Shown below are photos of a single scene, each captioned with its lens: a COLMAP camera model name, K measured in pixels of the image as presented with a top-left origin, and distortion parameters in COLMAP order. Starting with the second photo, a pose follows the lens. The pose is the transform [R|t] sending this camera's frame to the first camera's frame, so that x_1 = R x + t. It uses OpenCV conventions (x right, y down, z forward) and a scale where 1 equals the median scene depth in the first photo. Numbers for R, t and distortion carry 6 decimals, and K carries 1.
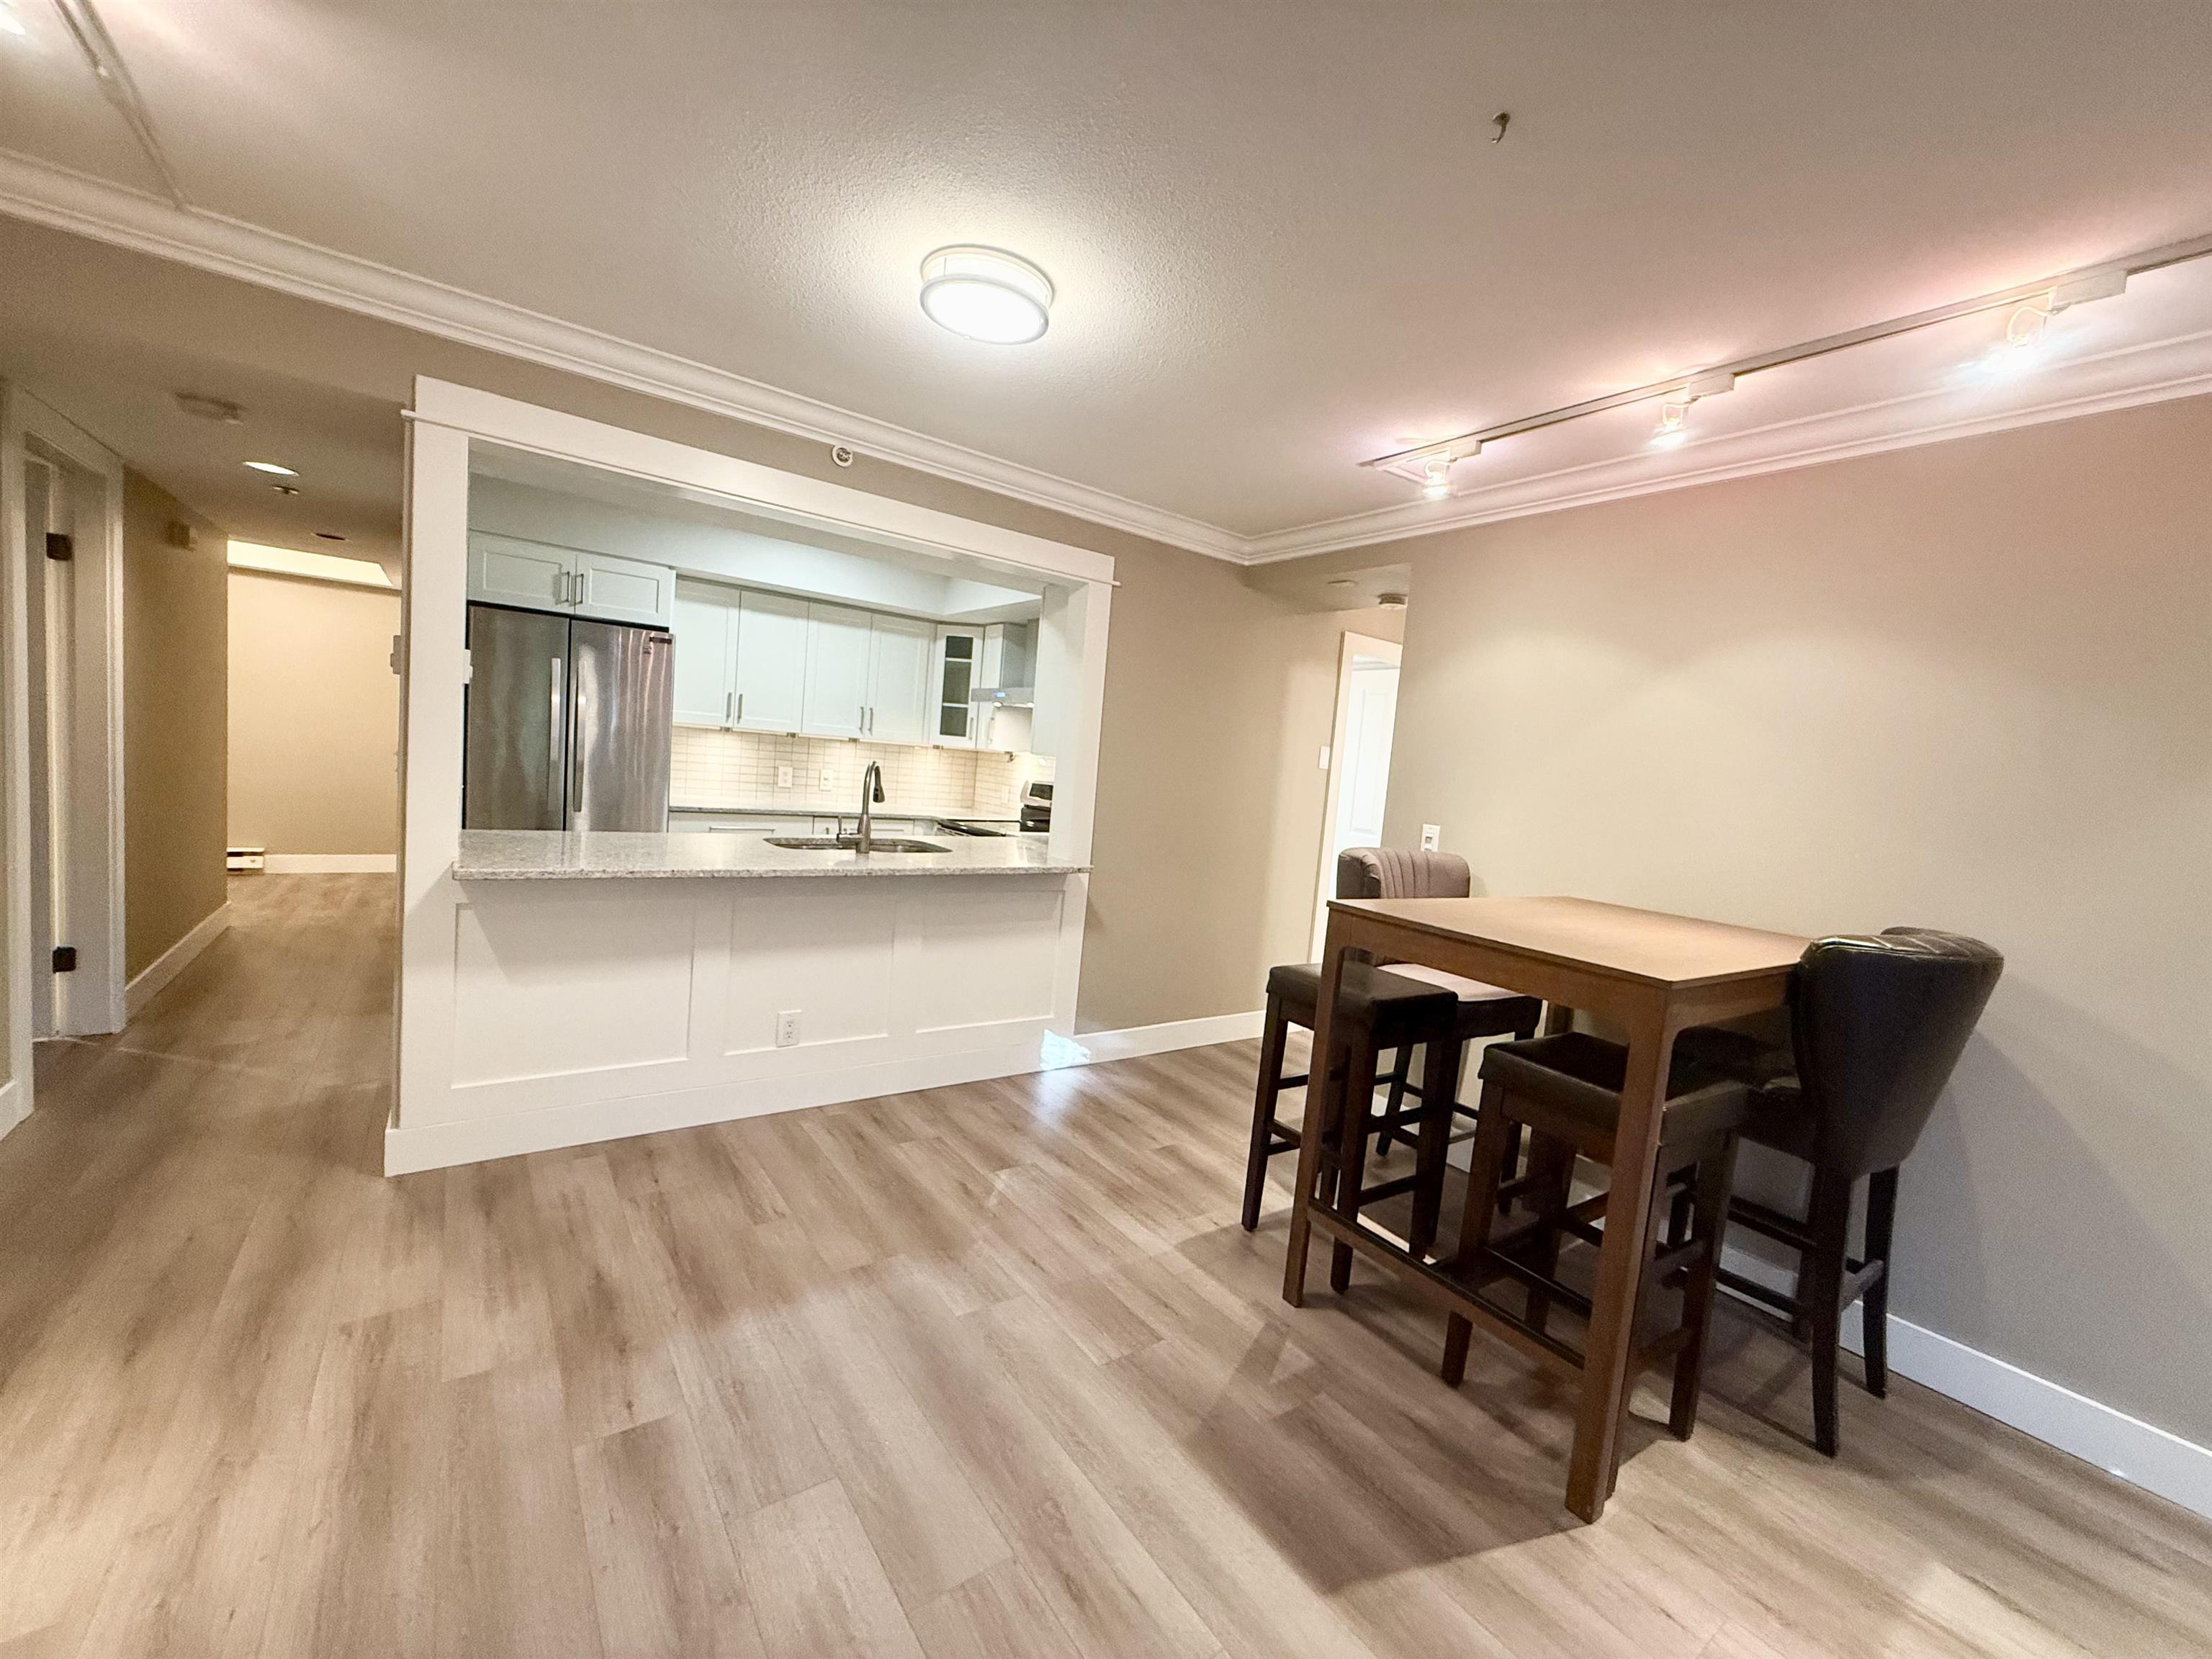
lens RADIAL K [[881.6, 0, 1105.0], [0, 881.6, 827.5], [0, 0, 1]] dist [-0.000657, 0.000073]
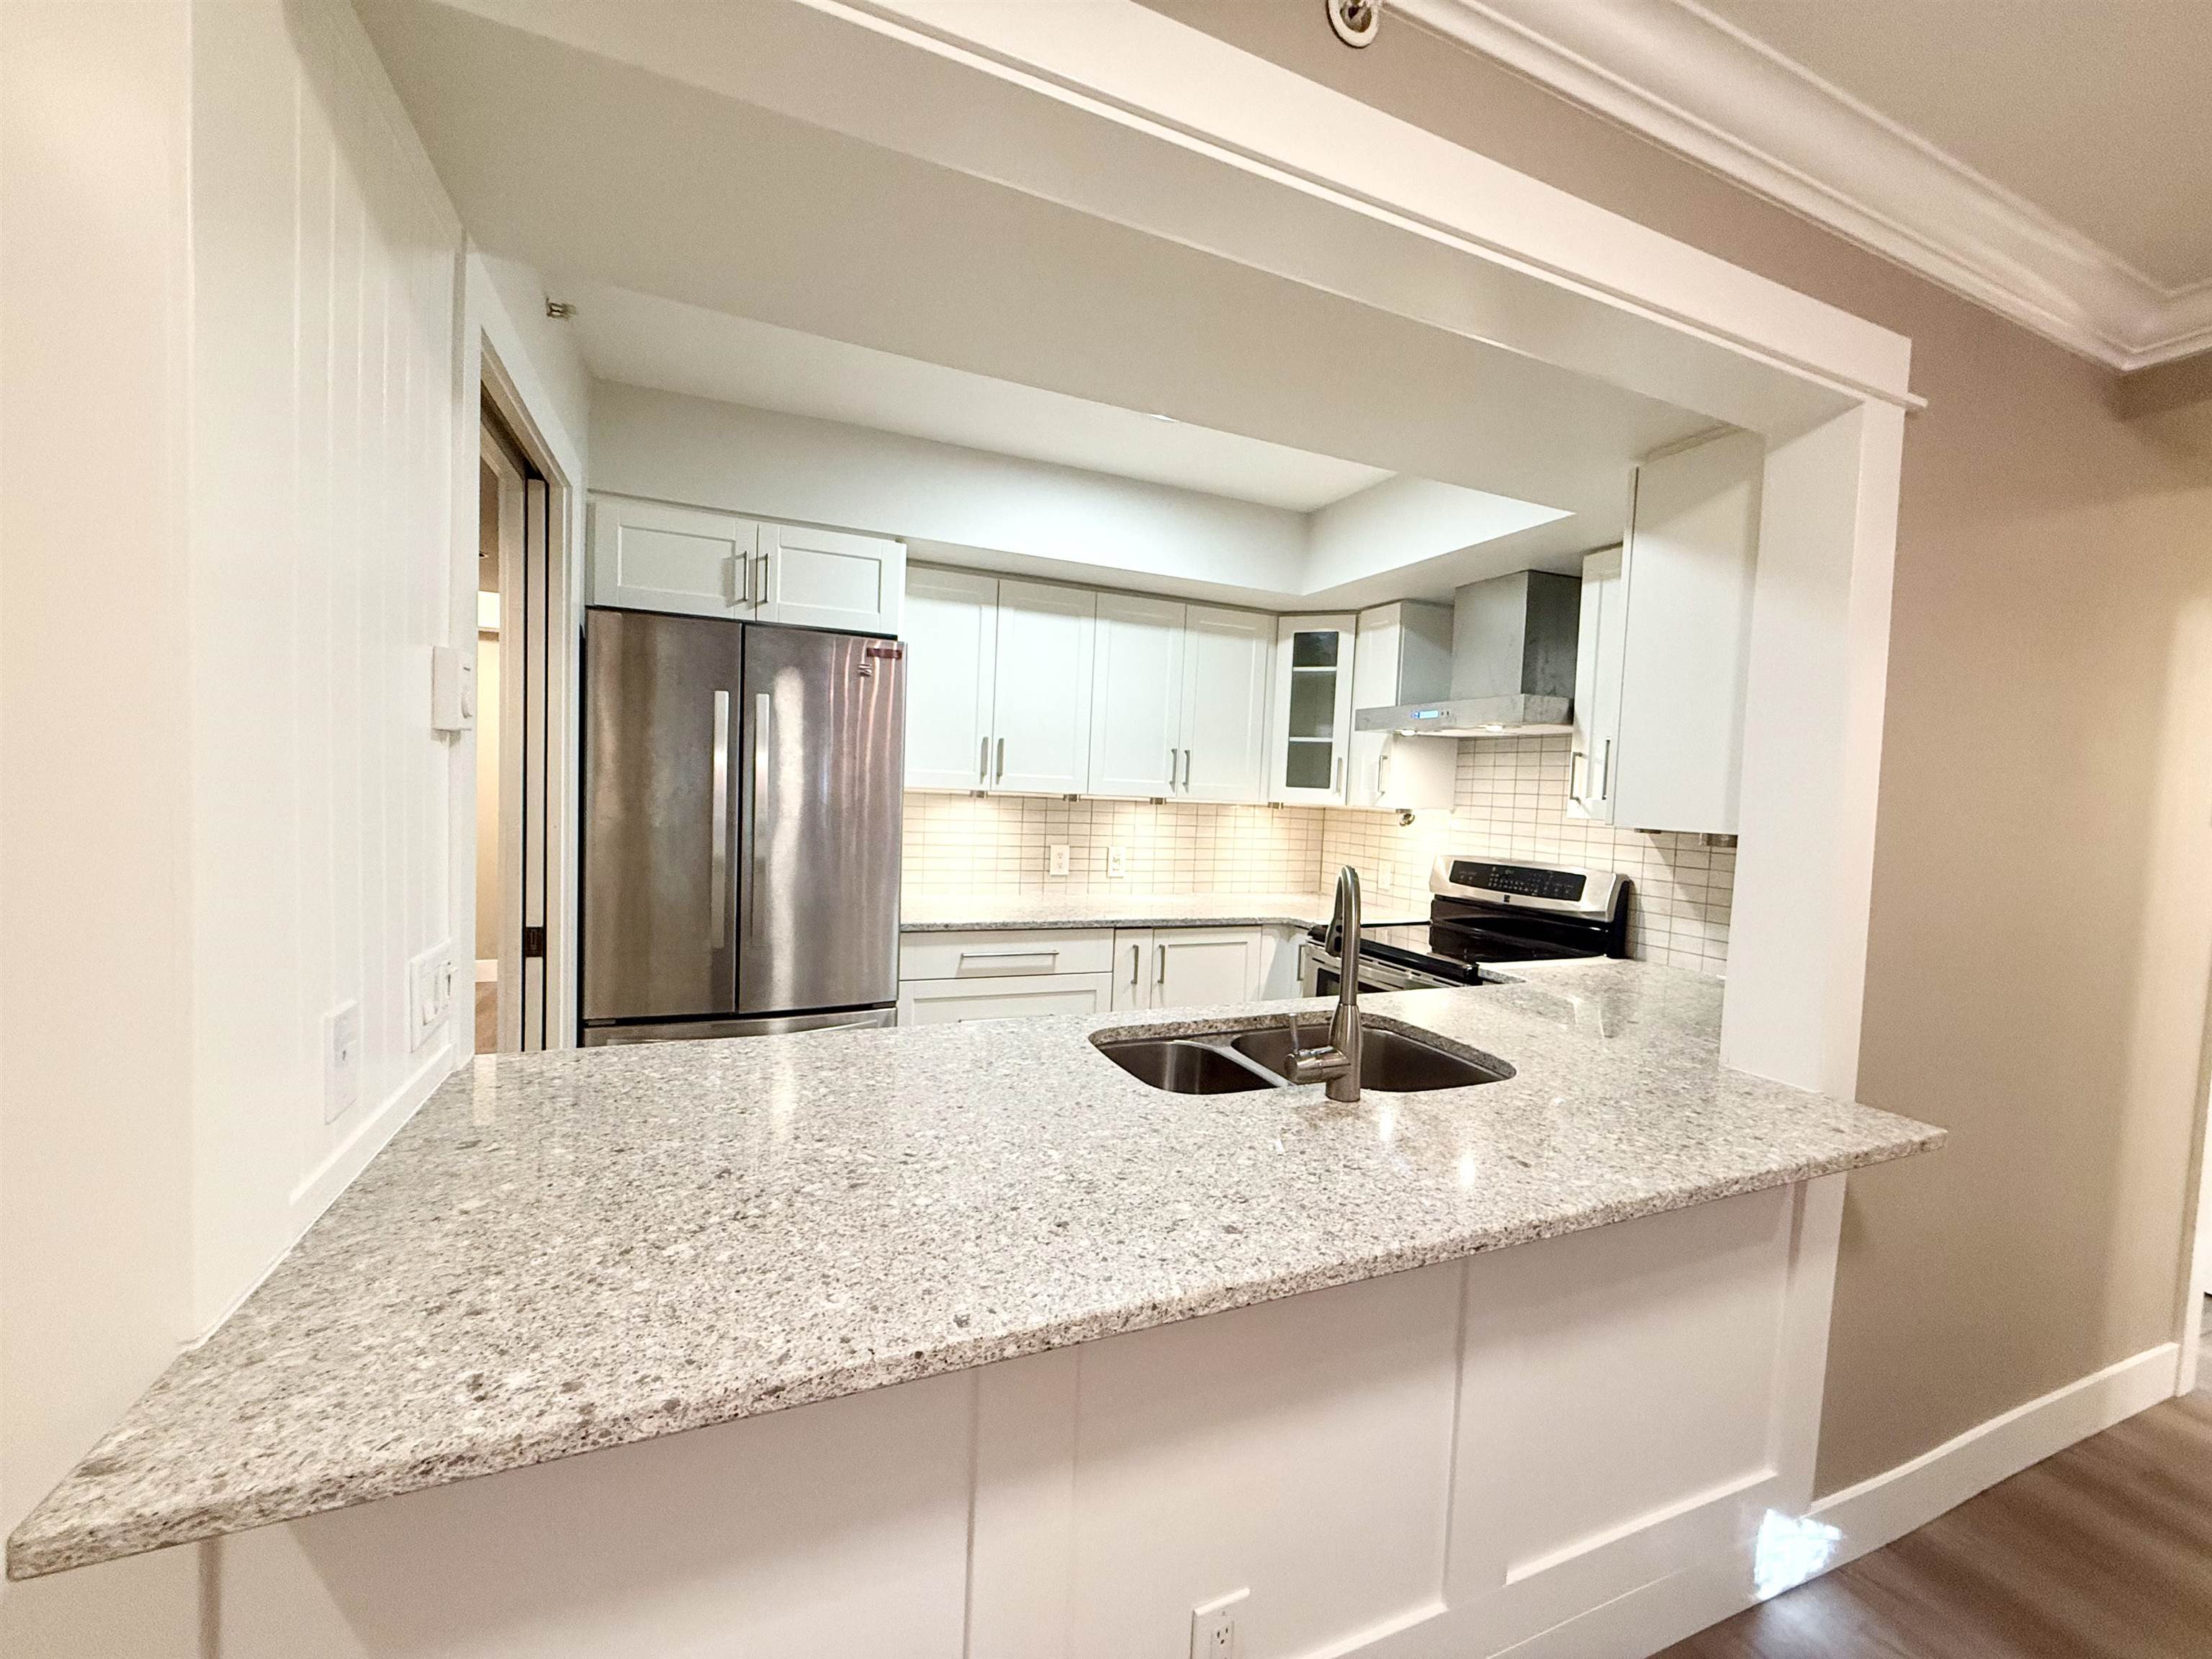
lens RADIAL K [[881.6, 0, 1103.4], [0, 881.6, 828.9], [0, 0, 1]] dist [-0.000657, 0.000073]
pose [[0.972725, -0.032158, -0.229721, -0.233455], [0.021831, 0.998639, -0.047359, -0.063967], [0.230932, 0.041052, 0.972104, 0.472662]]
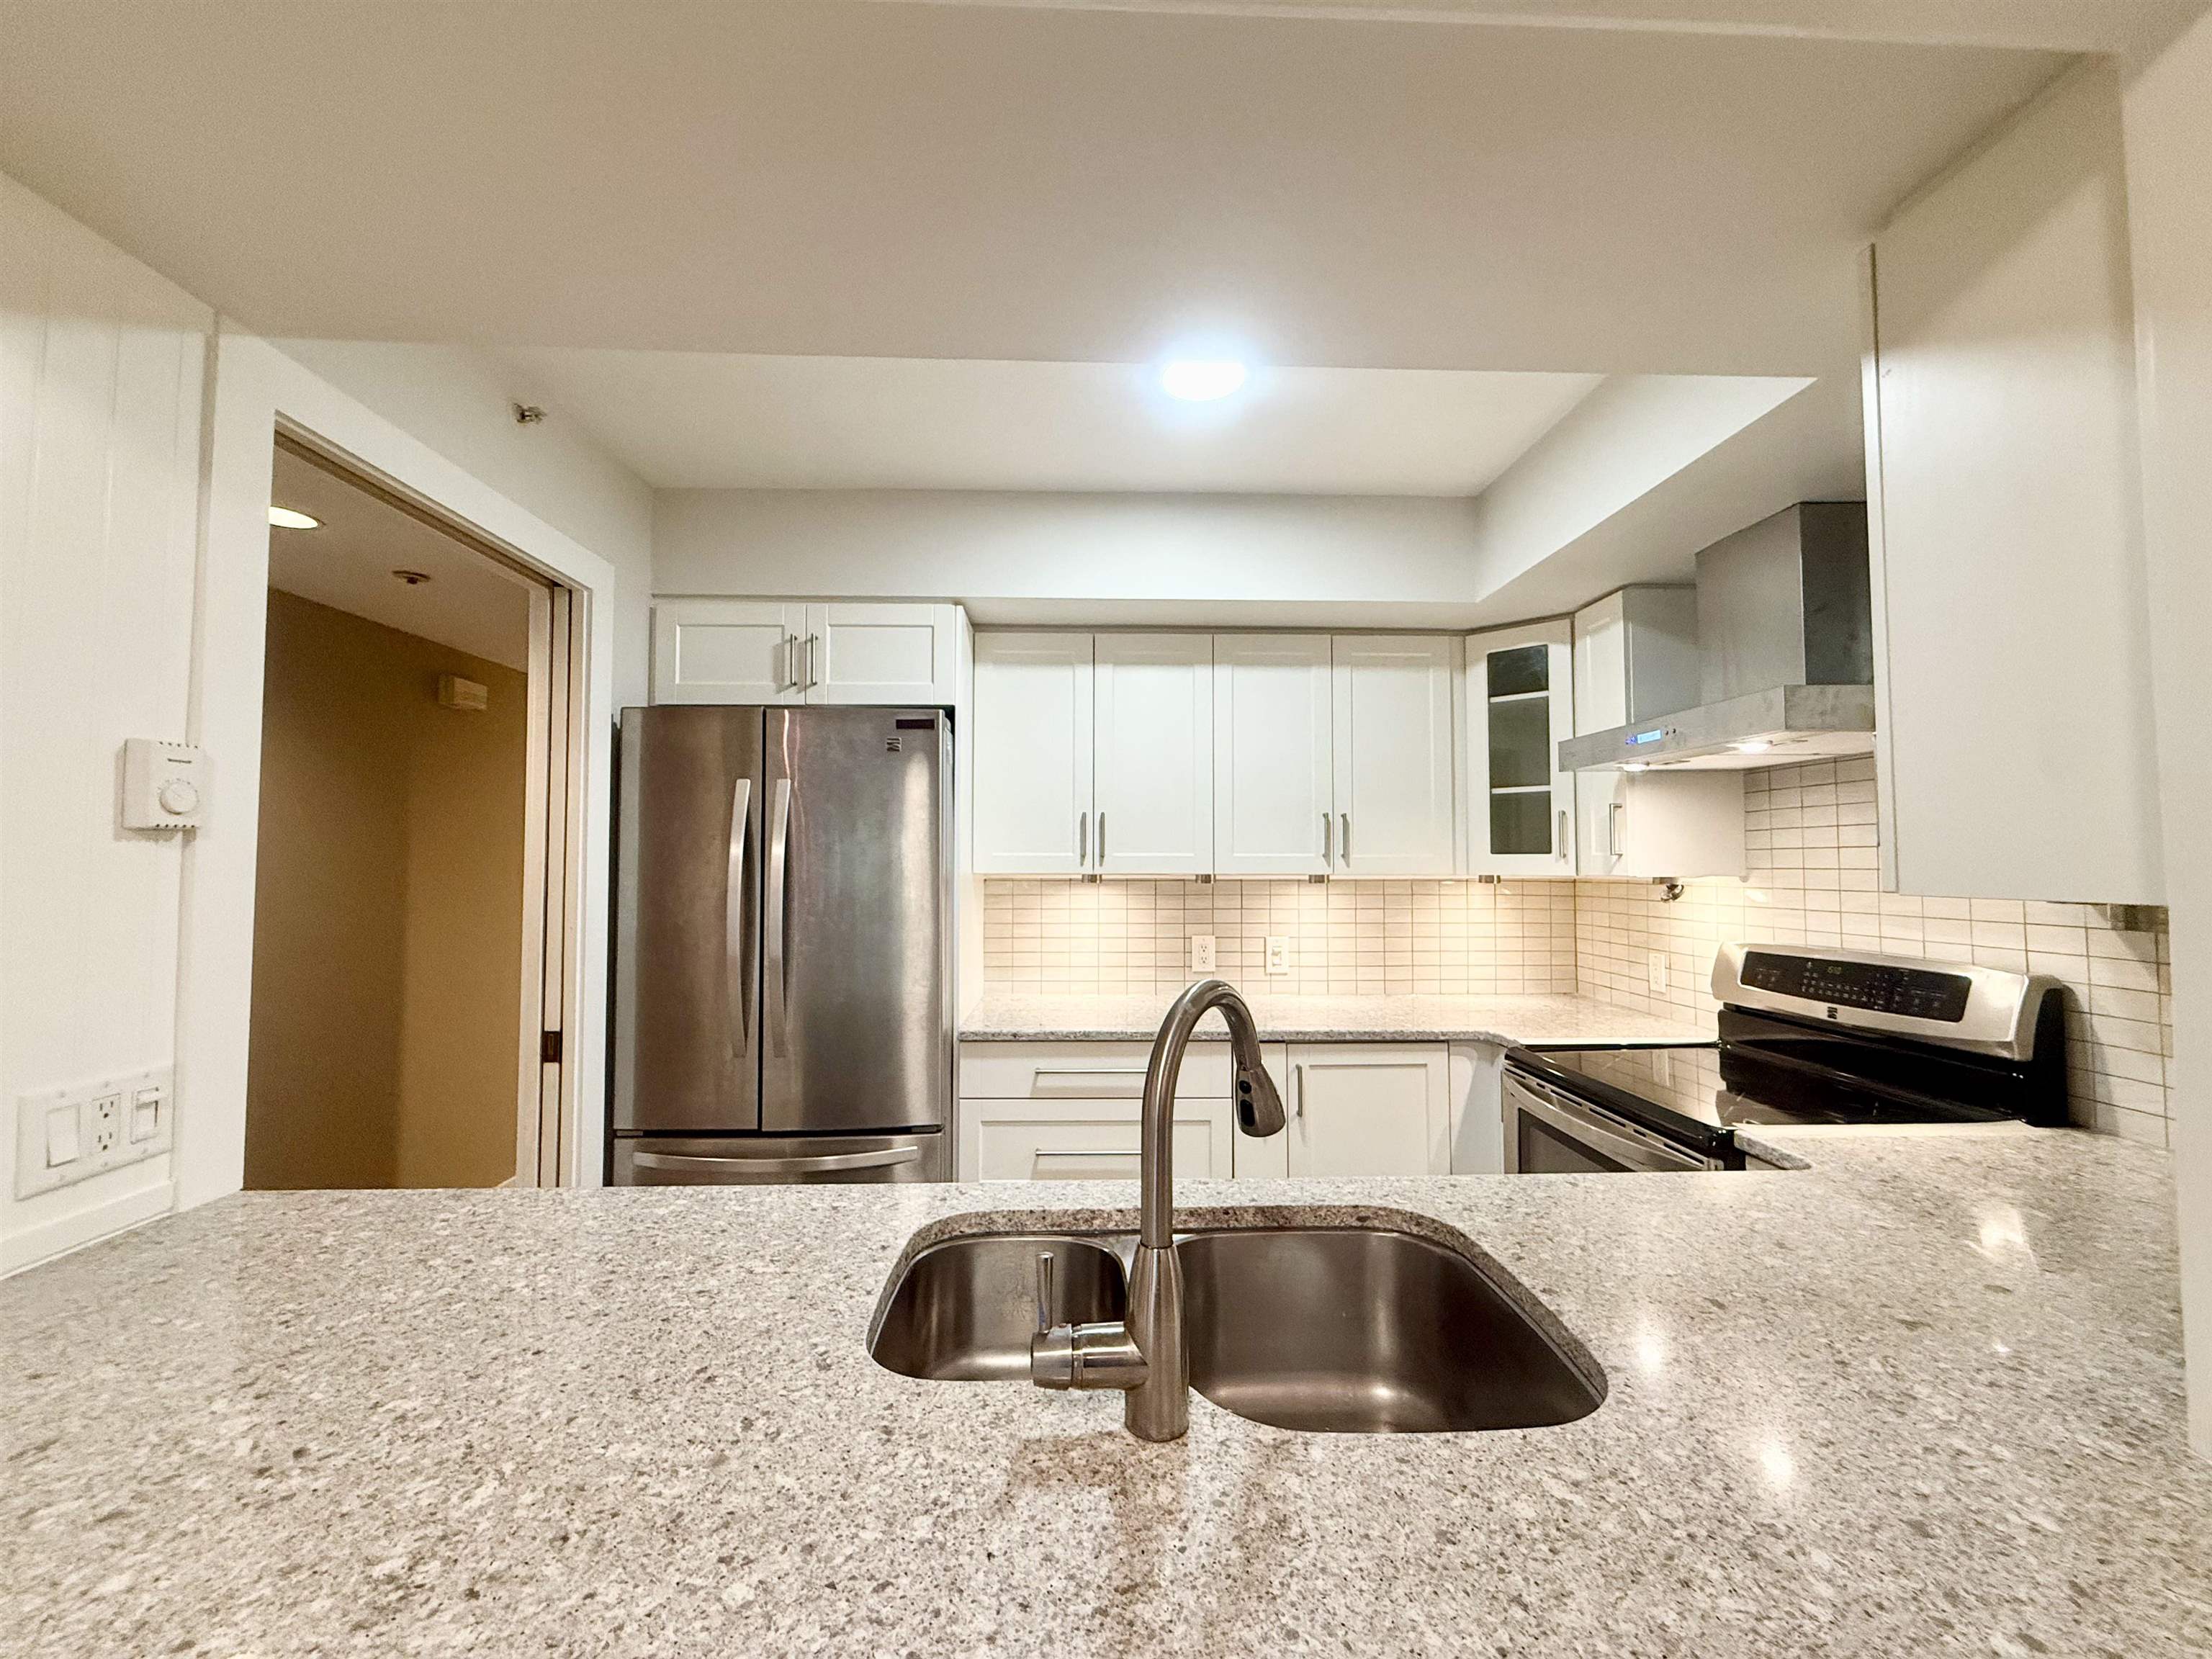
lens RADIAL K [[881.6, 0, 1103.3], [0, 881.6, 826.9], [0, 0, 1]] dist [-0.000657, 0.000073]
pose [[0.822229, -0.108665, -0.558687, -0.123194], [0.024716, 0.987496, -0.155694, -0.067403], [0.568620, 0.114207, 0.814634, 0.656861]]
